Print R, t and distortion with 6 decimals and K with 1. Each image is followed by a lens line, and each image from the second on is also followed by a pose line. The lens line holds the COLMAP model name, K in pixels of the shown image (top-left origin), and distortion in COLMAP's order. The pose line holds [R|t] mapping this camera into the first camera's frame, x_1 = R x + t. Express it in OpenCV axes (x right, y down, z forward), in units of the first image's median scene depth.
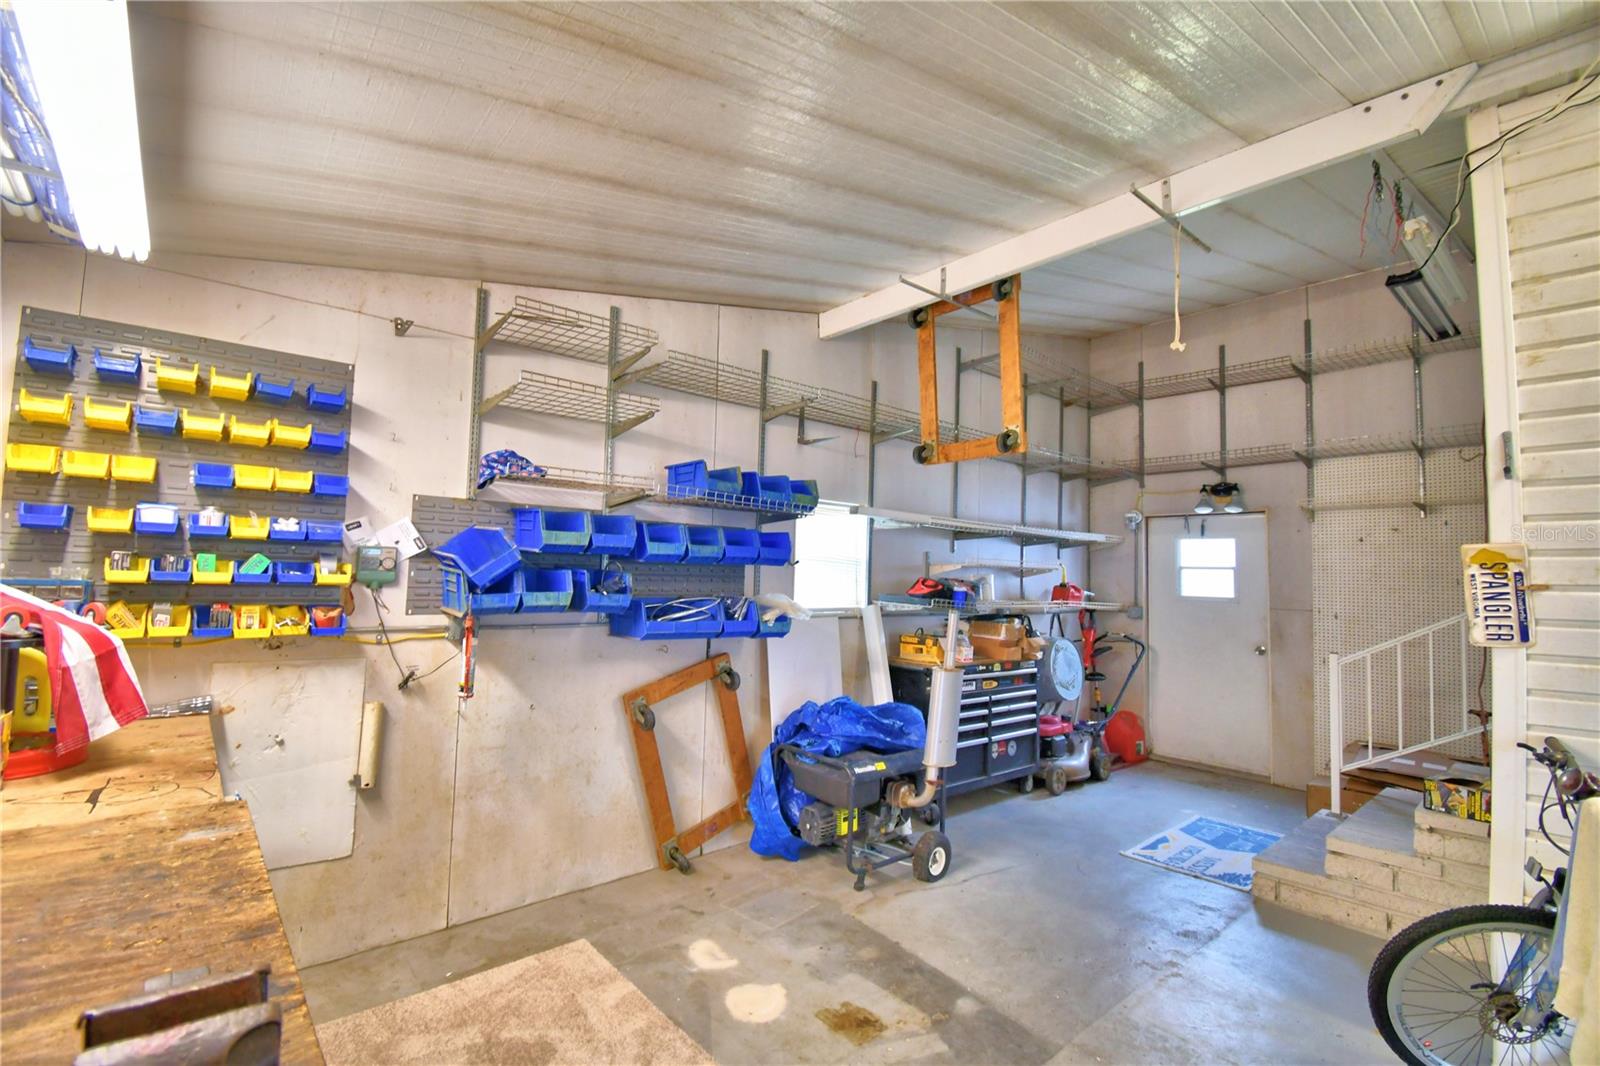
lens RADIAL K [[702.8, 0, 795.1], [0, 702.8, 537.2], [0, 0, 1]] dist [0.014147, -0.022324]
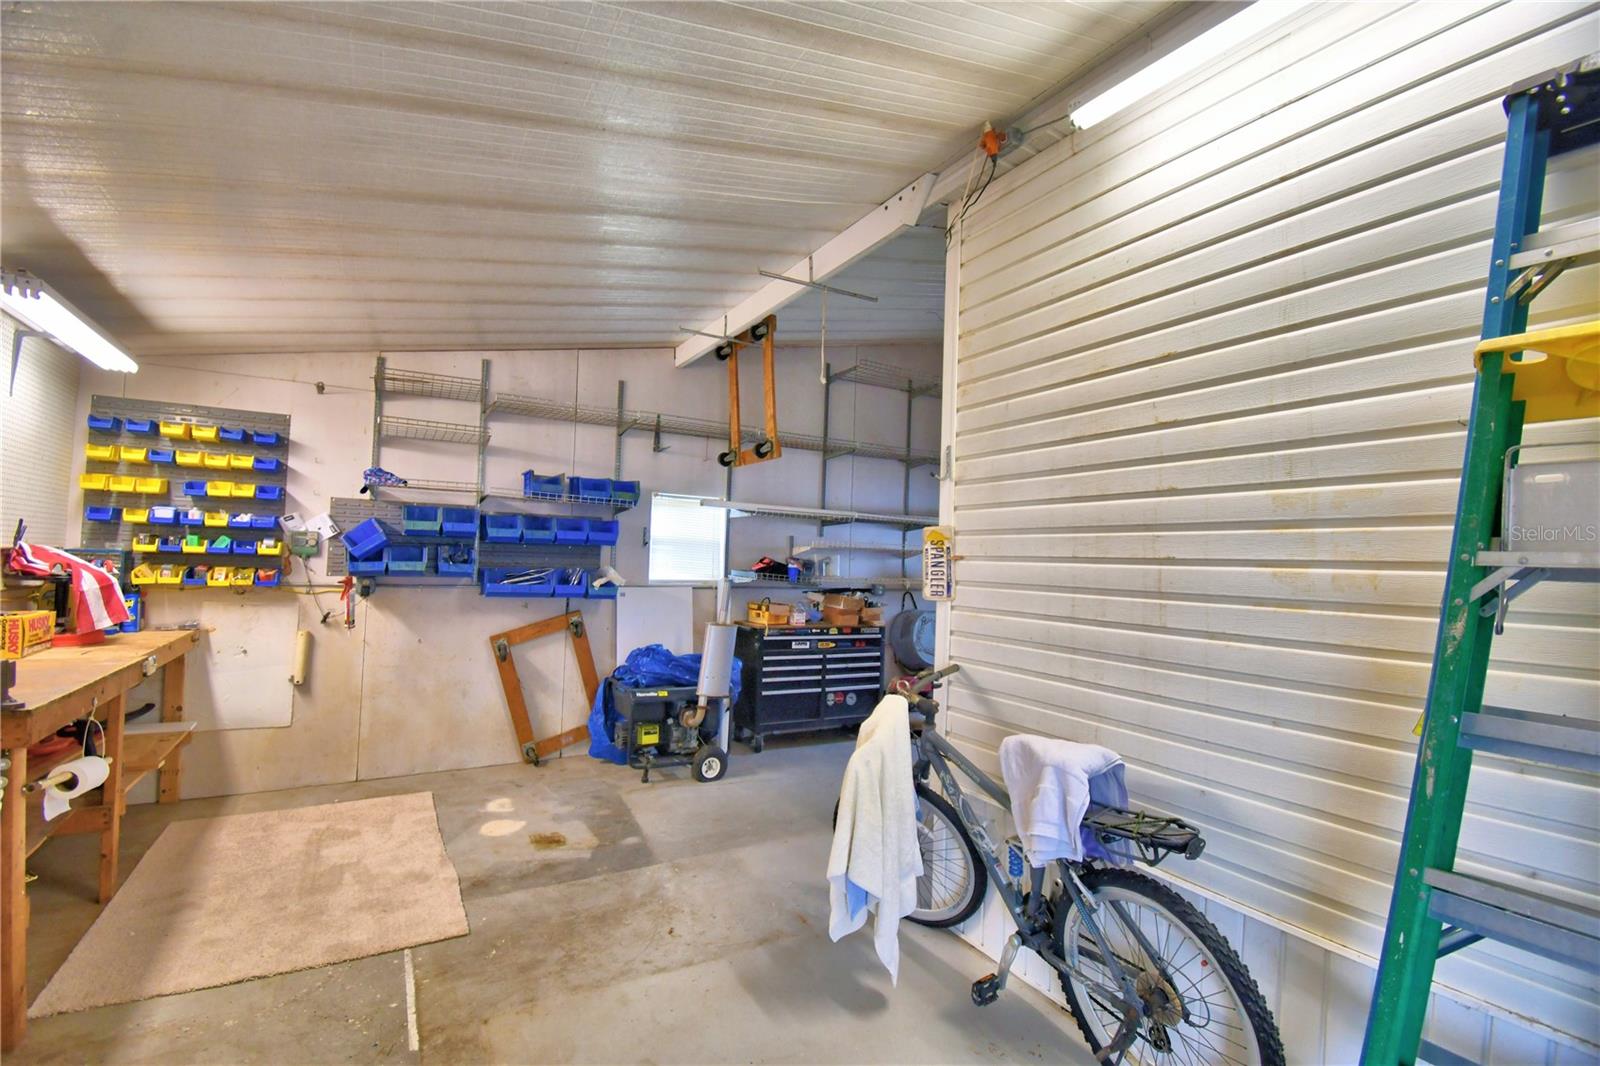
lens RADIAL K [[702.8, 0, 801.2], [0, 702.8, 539.1], [0, 0, 1]] dist [0.014147, -0.022324]
pose [[0.984021, -0.000220, -0.178055, 0.734204], [0.003673, 0.999811, 0.019067, 0.004579], [0.178017, -0.019417, 0.983836, -0.325002]]
